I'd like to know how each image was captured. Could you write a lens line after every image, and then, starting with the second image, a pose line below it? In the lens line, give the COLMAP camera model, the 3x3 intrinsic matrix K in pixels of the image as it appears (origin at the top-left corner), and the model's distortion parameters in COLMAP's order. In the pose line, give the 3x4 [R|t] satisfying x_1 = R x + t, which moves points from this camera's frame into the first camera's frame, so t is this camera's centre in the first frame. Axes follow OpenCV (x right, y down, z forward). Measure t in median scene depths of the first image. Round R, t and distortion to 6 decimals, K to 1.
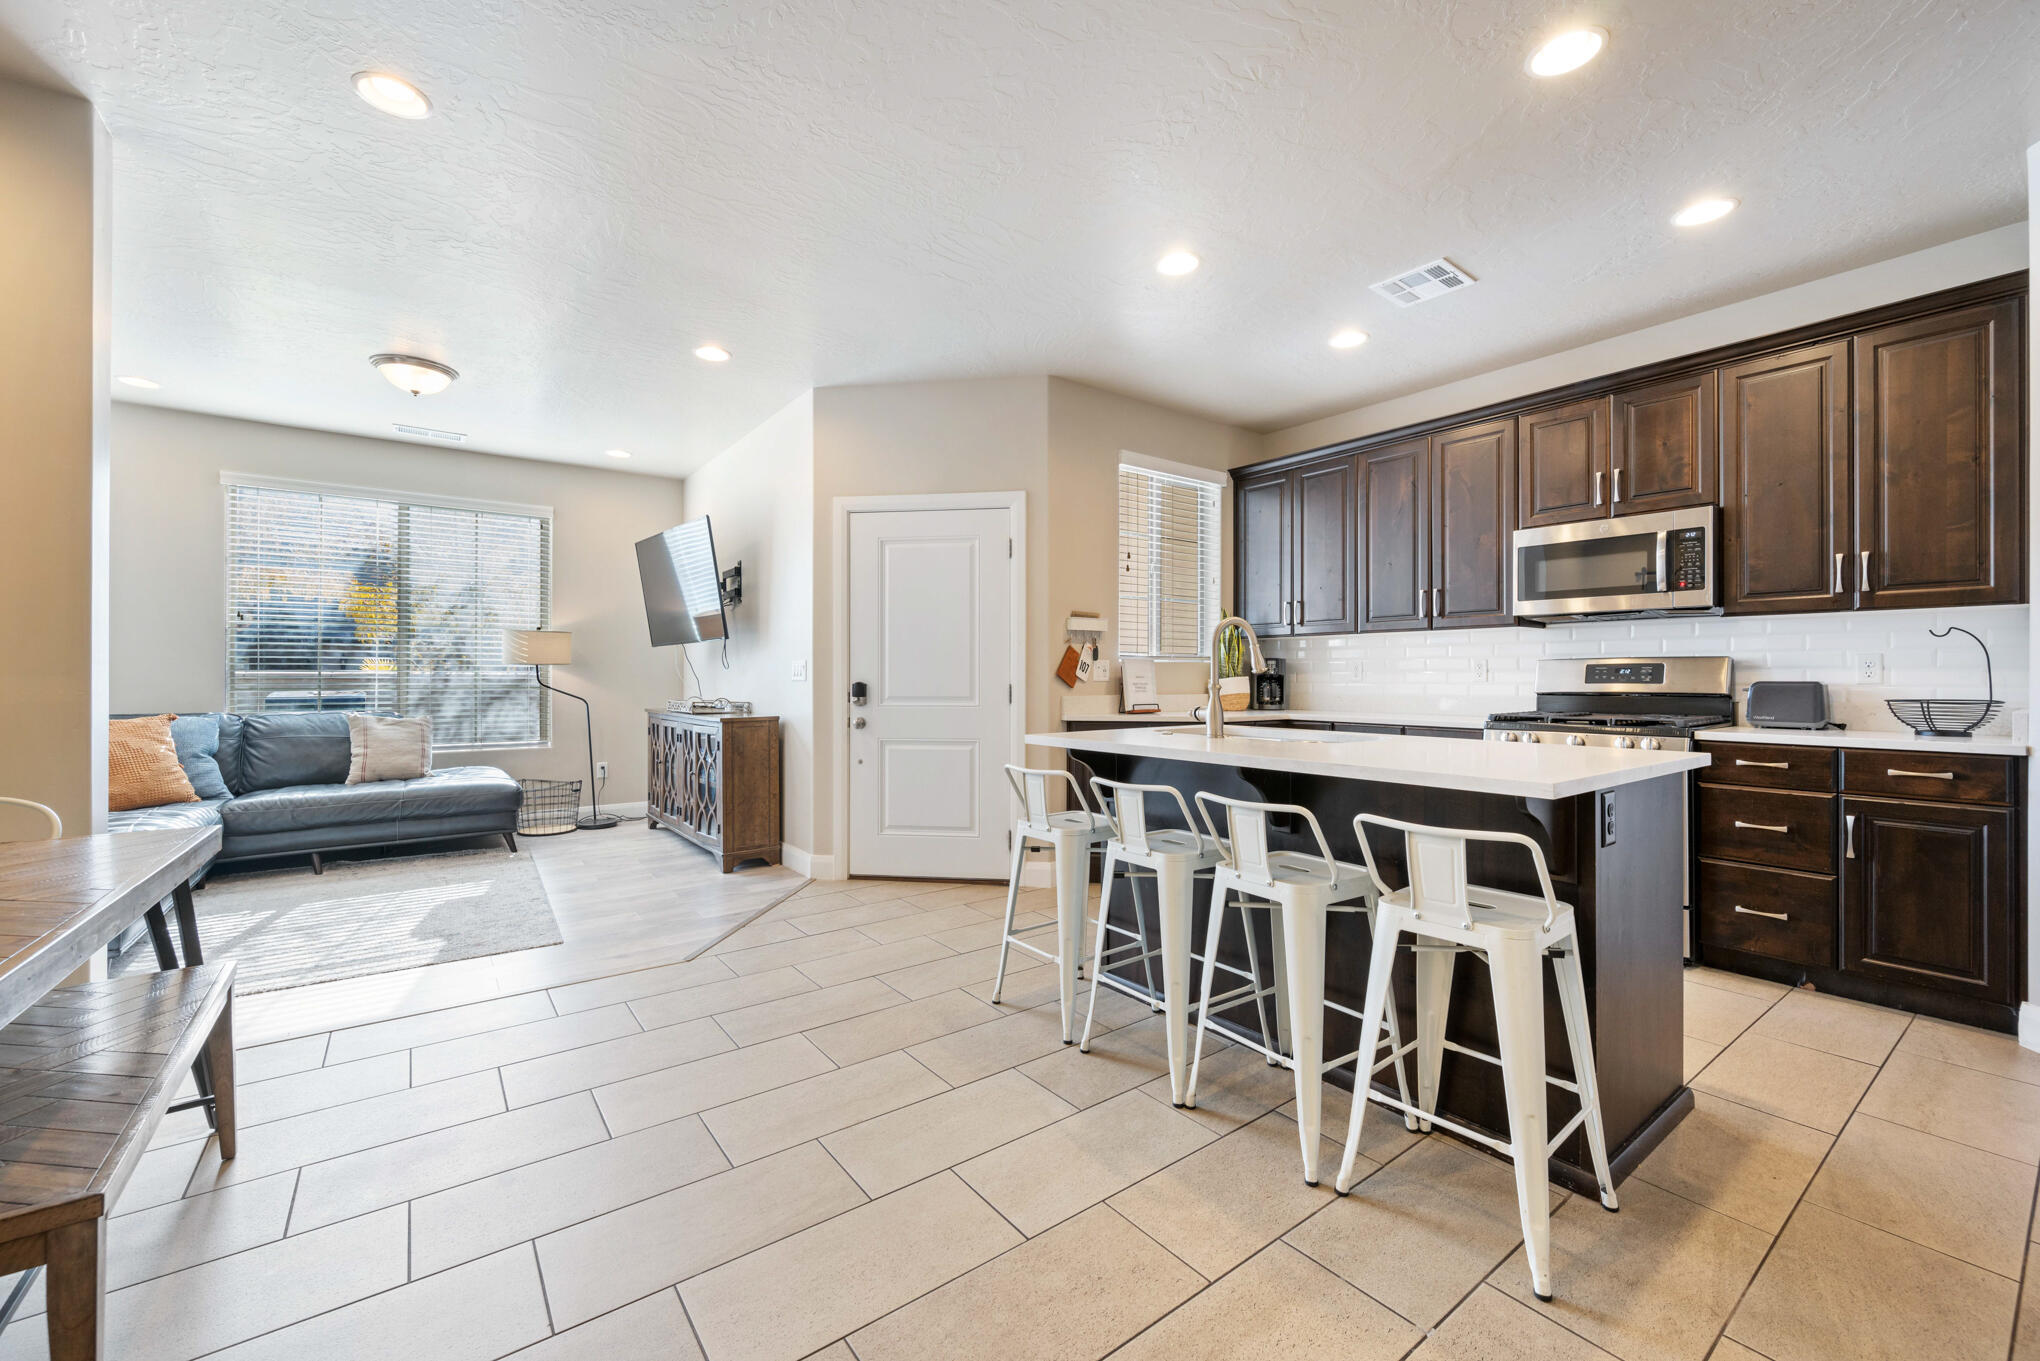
lens RADIAL K [[809.9, 0, 1031.6], [0, 809.9, 675.5], [0, 0, 1]] dist [-0.002279, 0.000544]
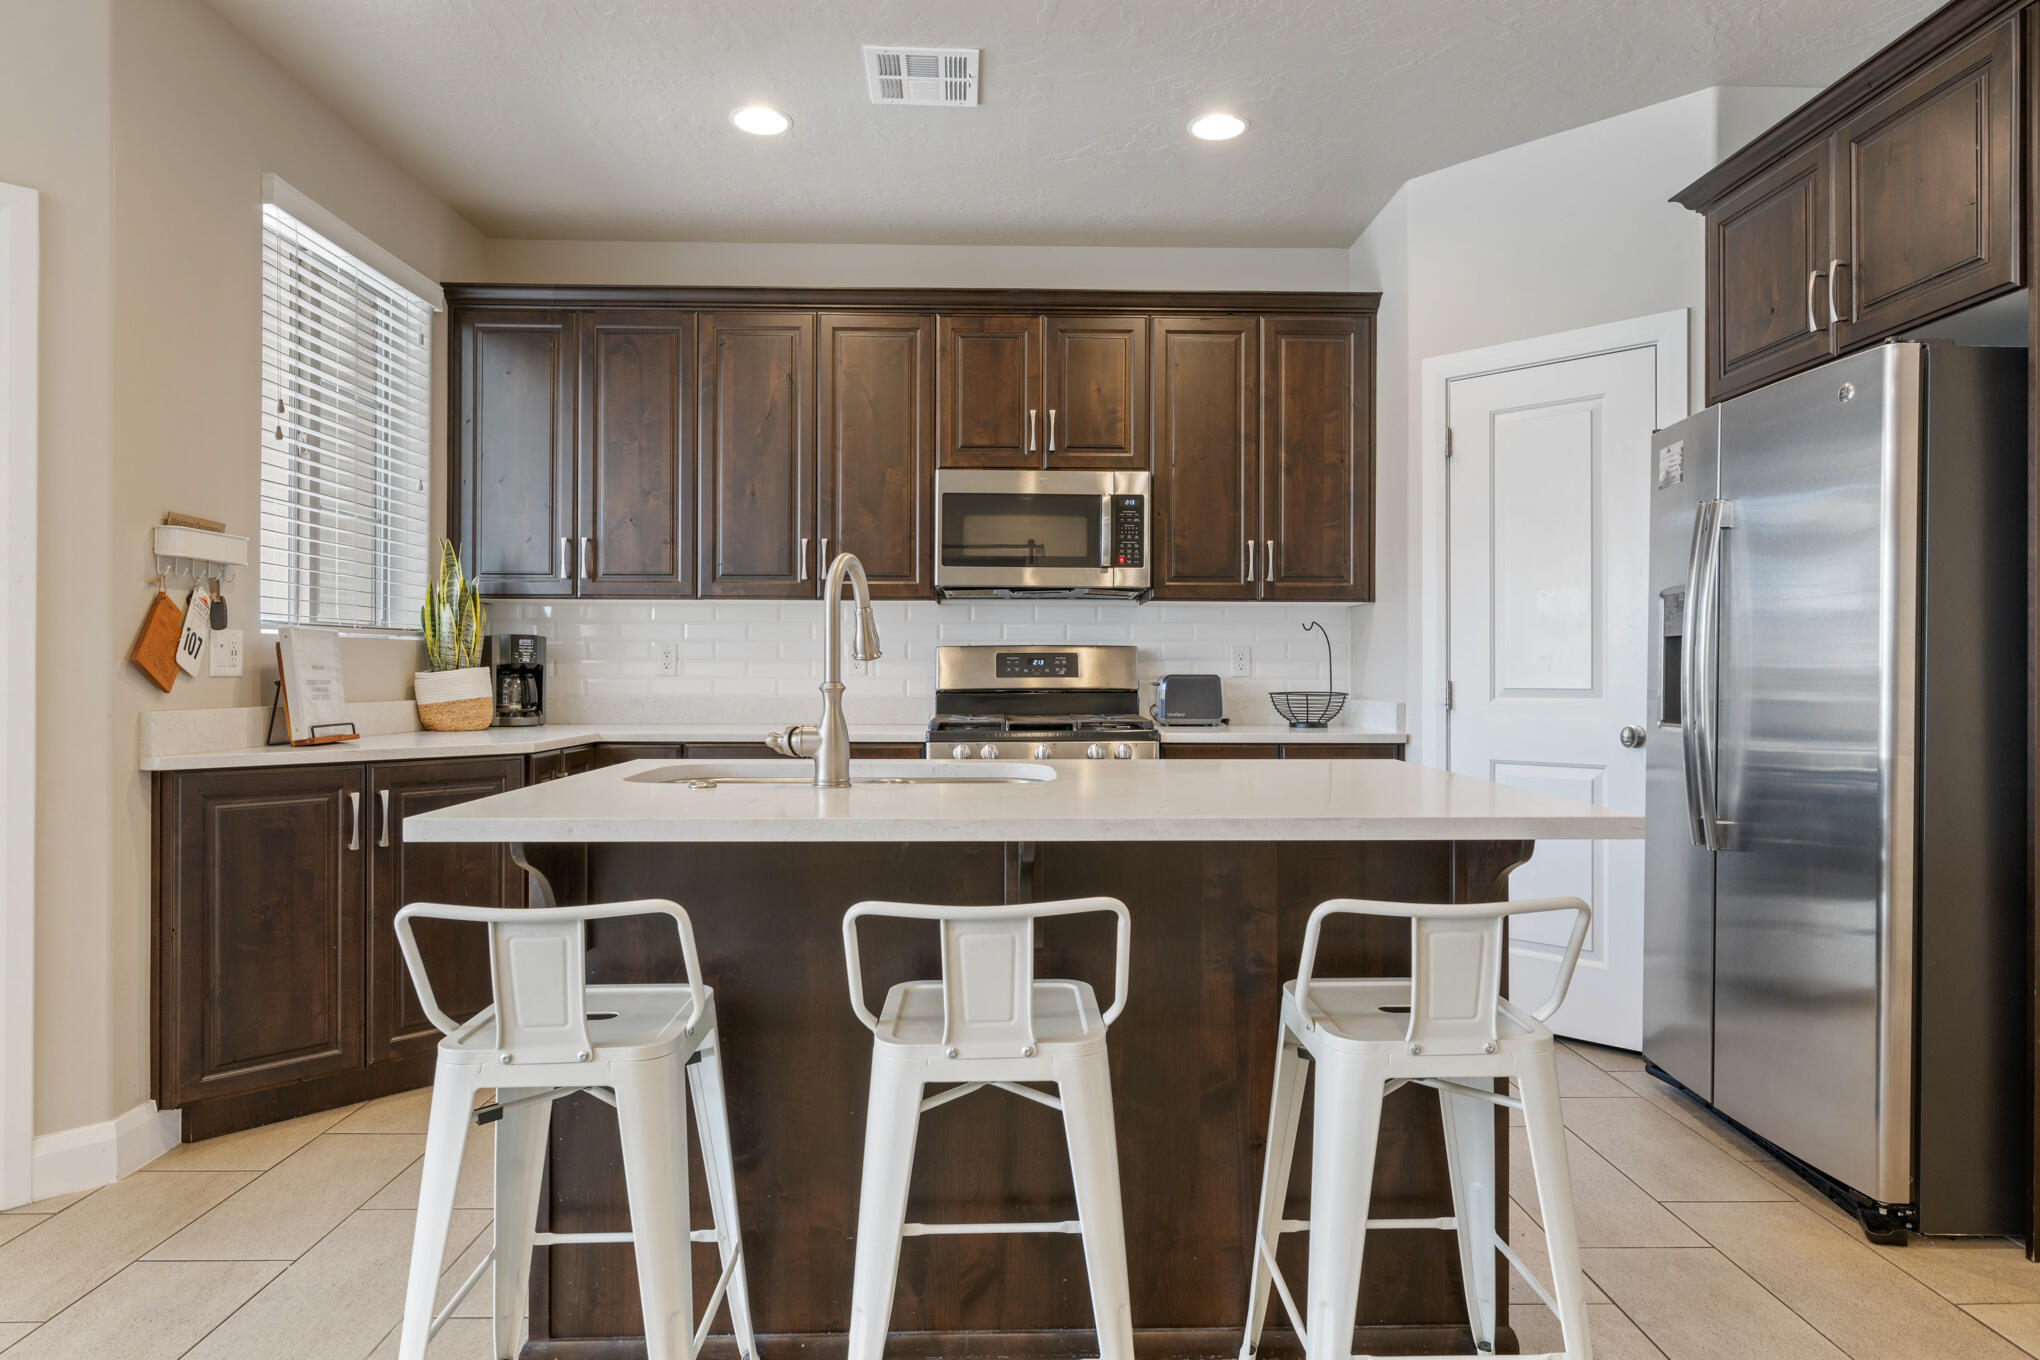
lens RADIAL K [[1147.3, 0, 1023.9], [0, 1147.3, 664.9], [0, 0, 1]] dist [-0.000685, -0.001074]
pose [[0.590200, 0.004361, 0.807245, -0.186118], [-0.004083, 0.999989, -0.002416, 0.000423], [-0.807247, -0.001870, 0.590211, 0.311055]]
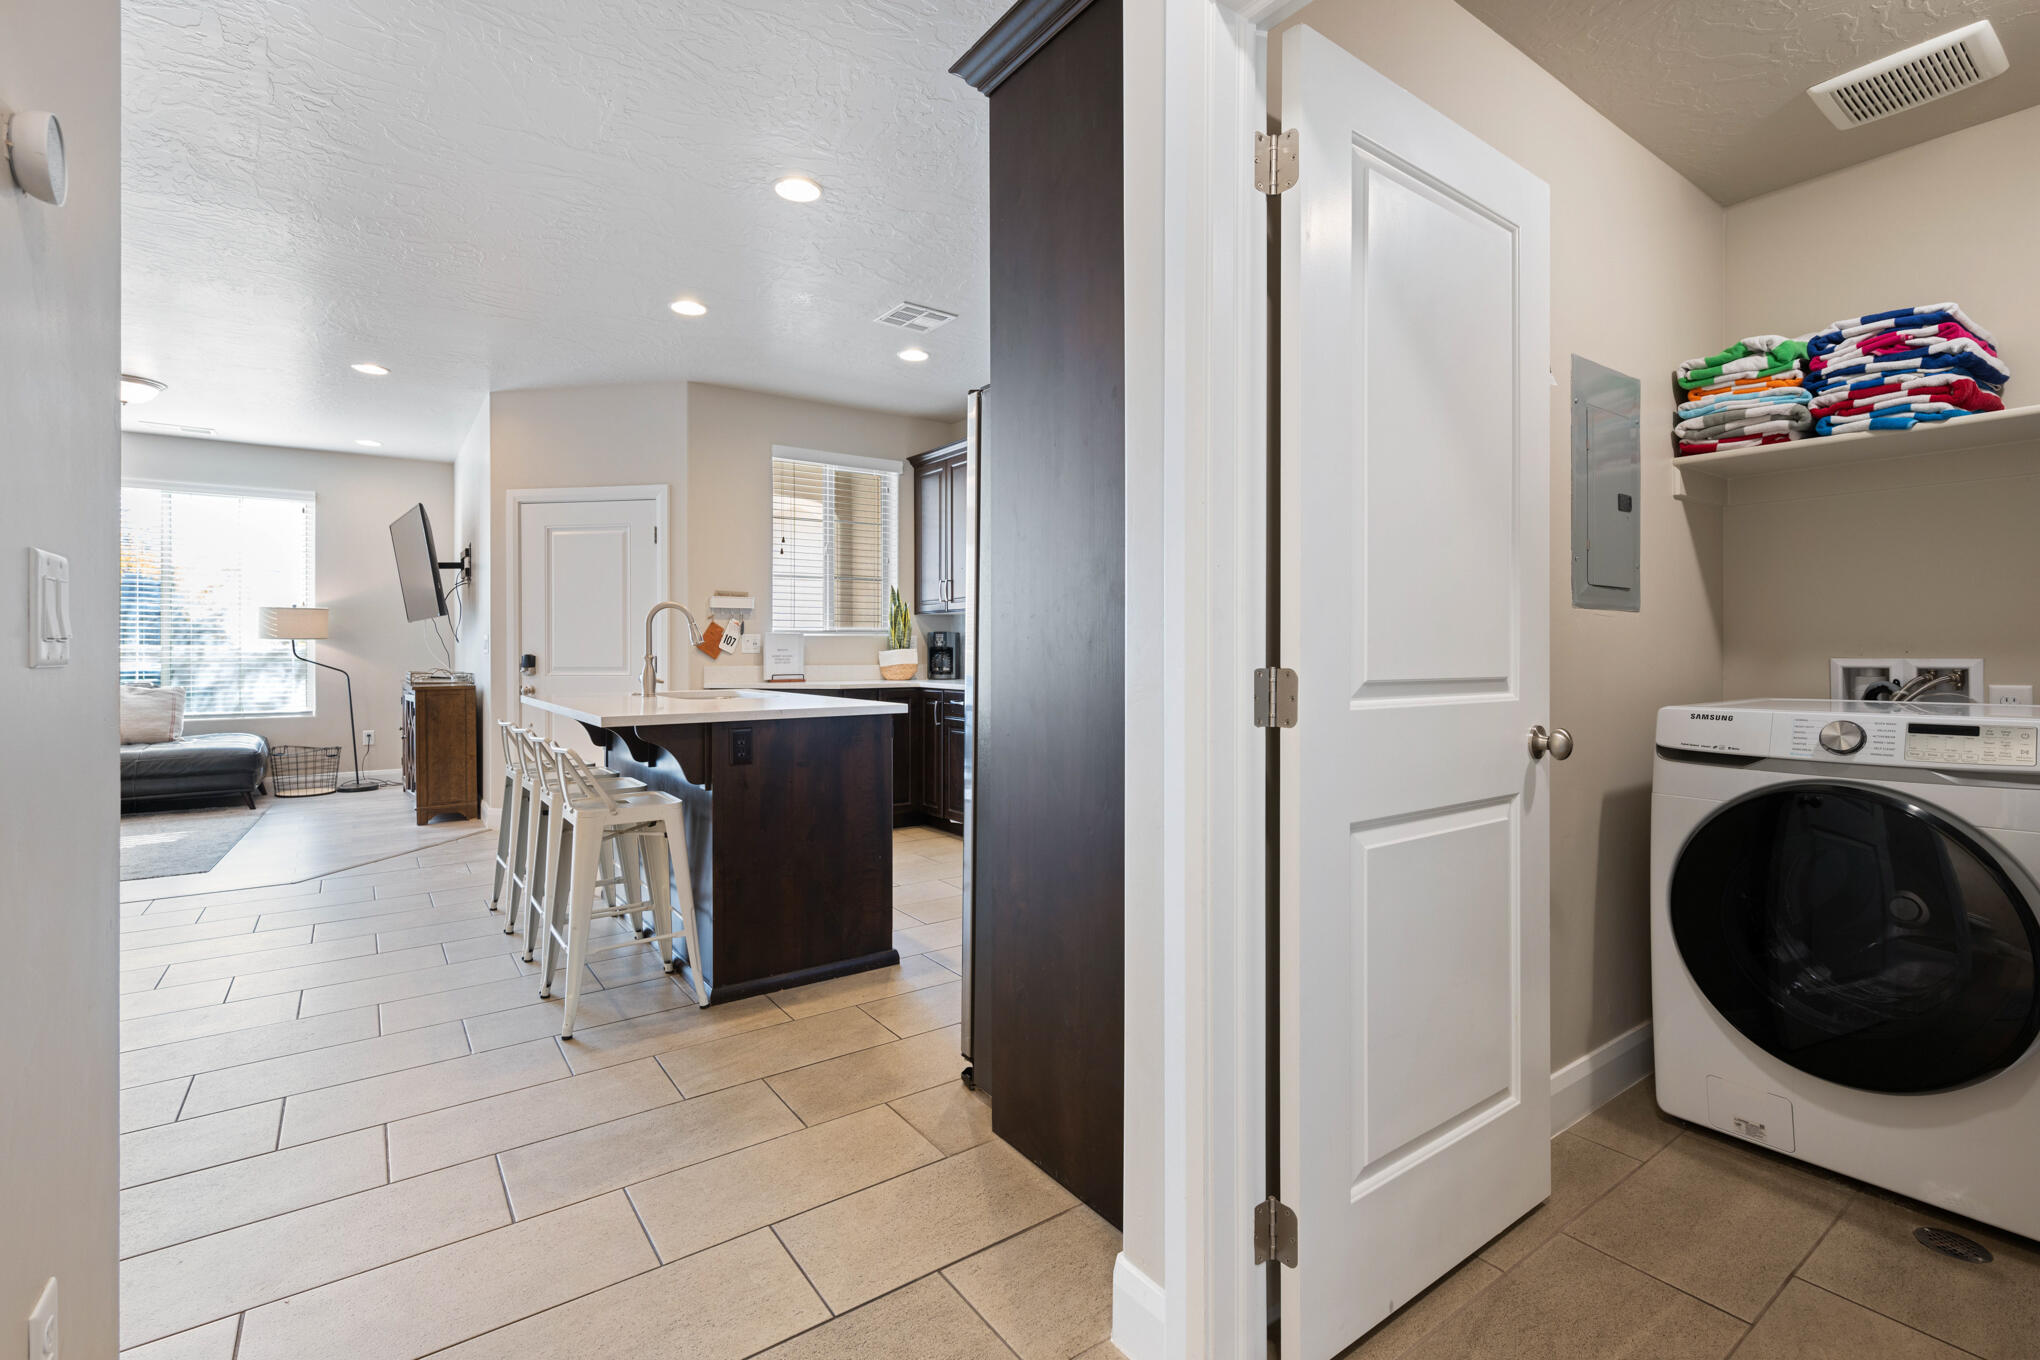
lens RADIAL K [[901.4, 0, 1019.0], [0, 901.4, 651.1], [0, 0, 1]] dist [0.001785, -0.000345]
pose [[0.999820, -0.001312, -0.018928, 0.541832], [0.001373, 0.999994, 0.003184, 0.000575], [0.018923, -0.003209, 0.999816, -0.262866]]
